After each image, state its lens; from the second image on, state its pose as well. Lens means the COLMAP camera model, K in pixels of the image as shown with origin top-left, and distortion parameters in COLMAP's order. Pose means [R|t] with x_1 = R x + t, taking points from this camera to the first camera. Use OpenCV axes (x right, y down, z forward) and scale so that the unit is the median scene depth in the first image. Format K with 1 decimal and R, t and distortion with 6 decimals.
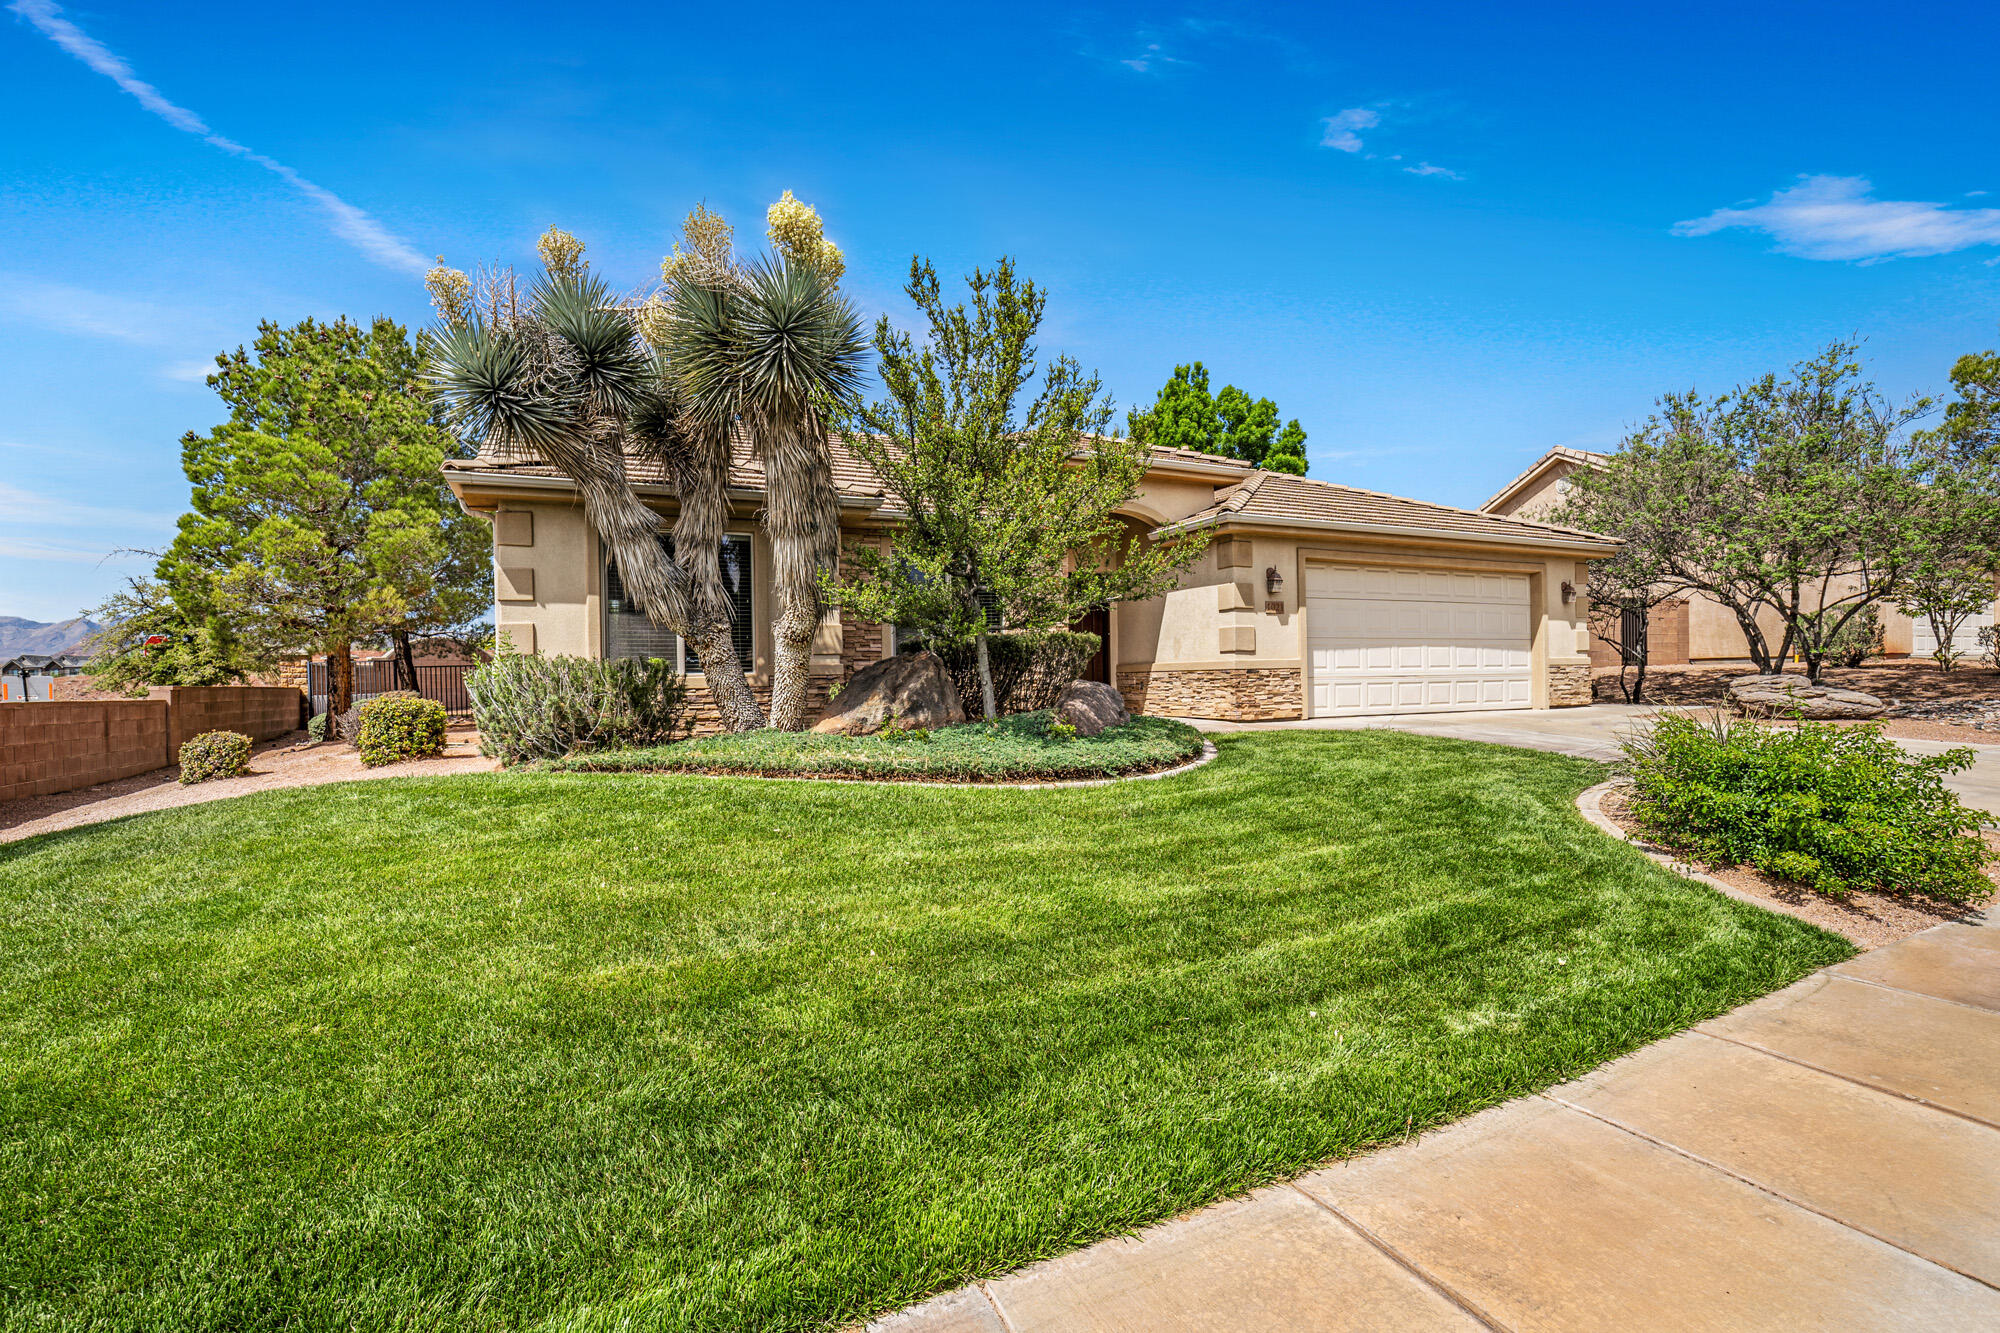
lens RADIAL K [[936.2, 0, 1000.2], [0, 936.2, 696.3], [0, 0, 1]] dist [-0.033711, 0.000855]
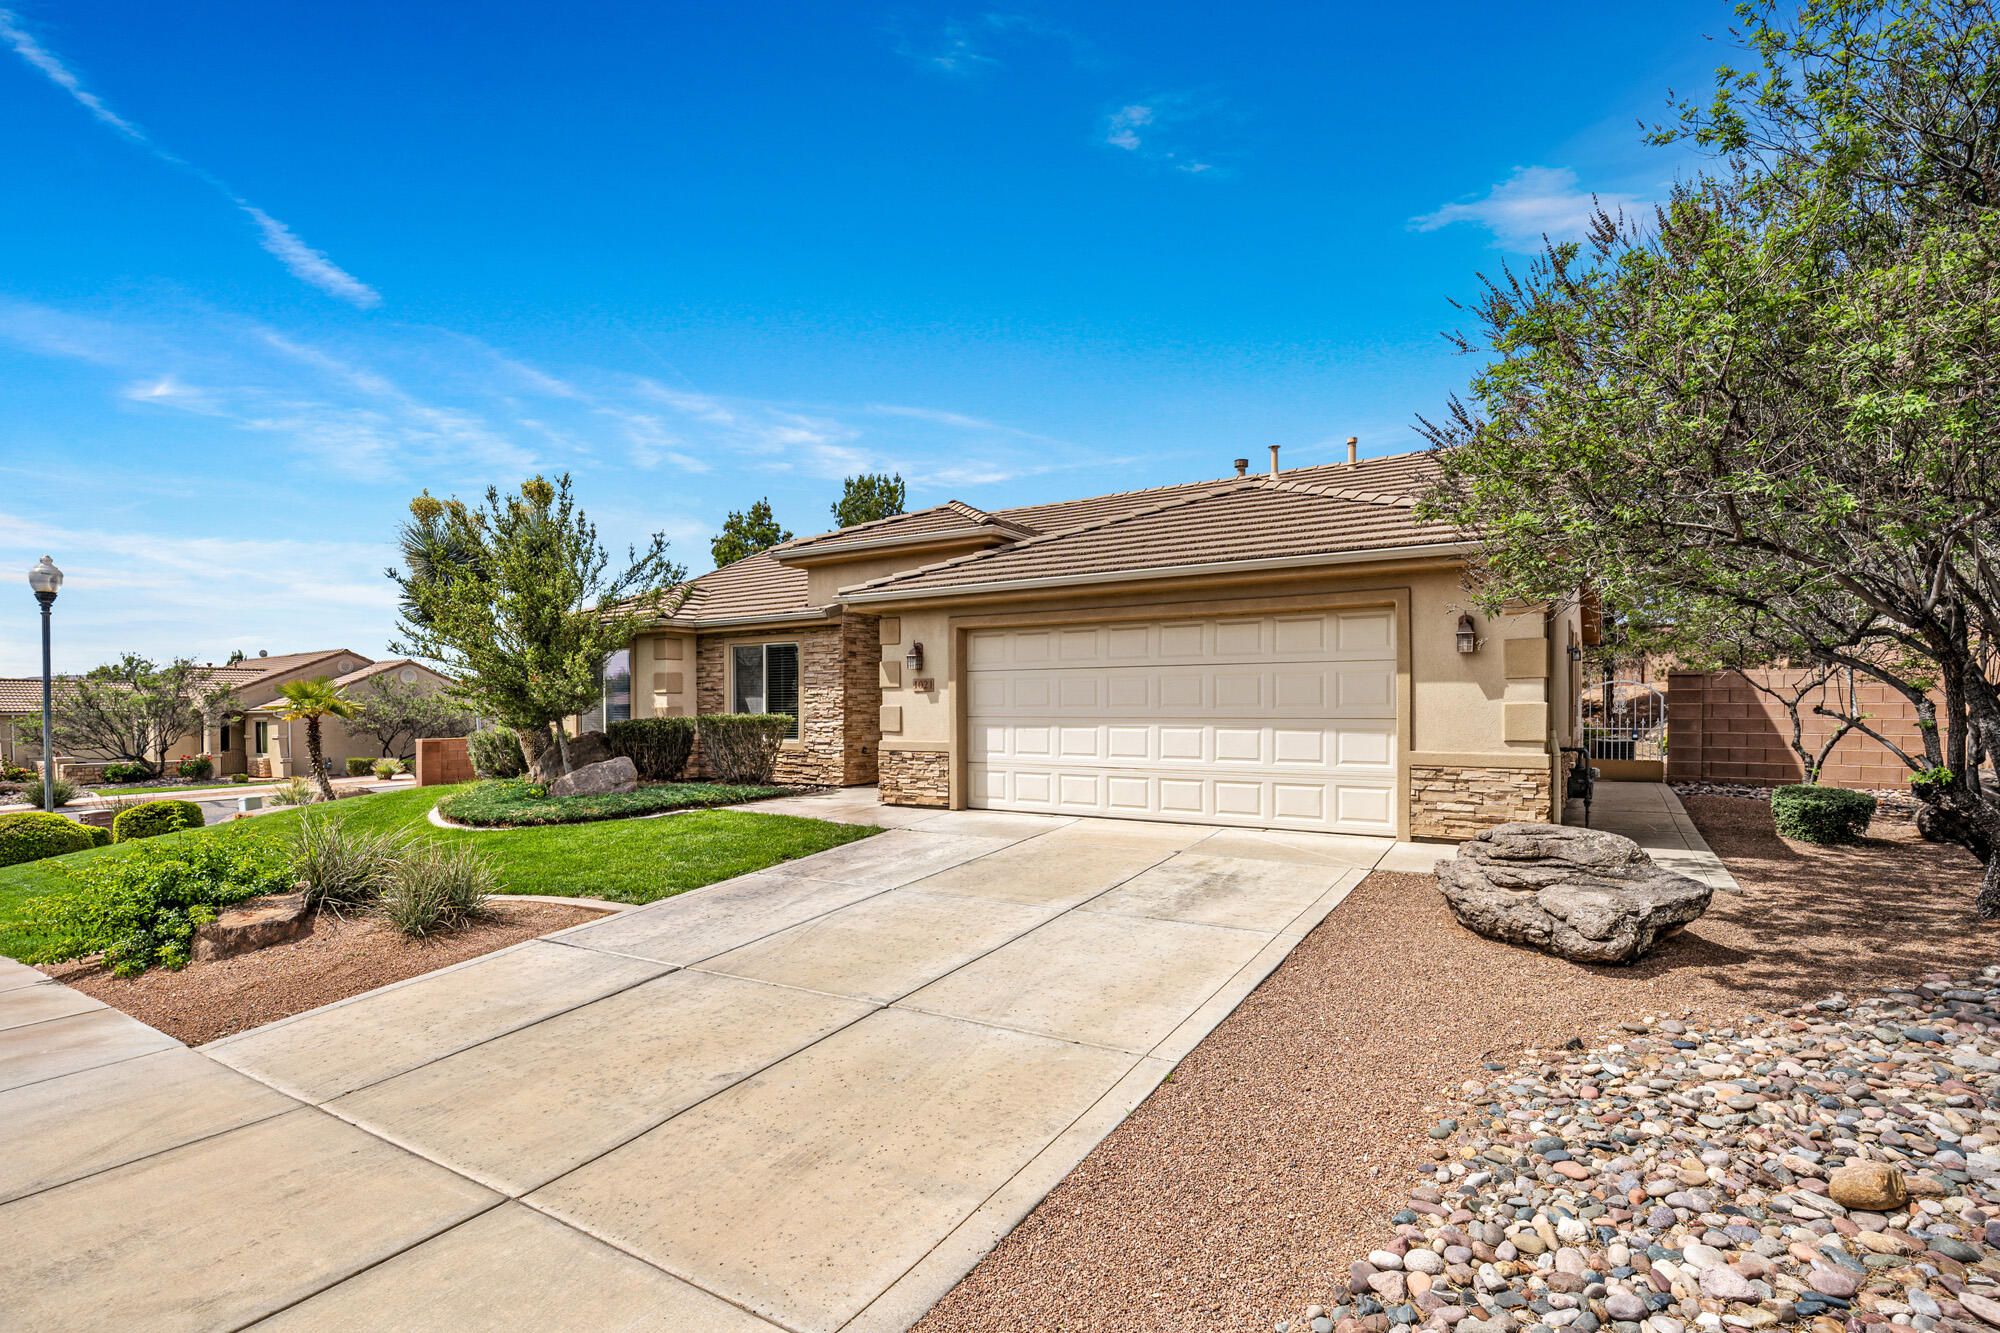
lens RADIAL K [[936.2, 0, 1000.2], [0, 936.2, 696.3], [0, 0, 1]] dist [-0.033711, 0.000855]
pose [[0.502319, -0.015945, -0.864536, 1.124048], [-0.045861, 0.997931, -0.045051, -0.045039], [0.863466, 0.062279, 0.500548, 0.592833]]
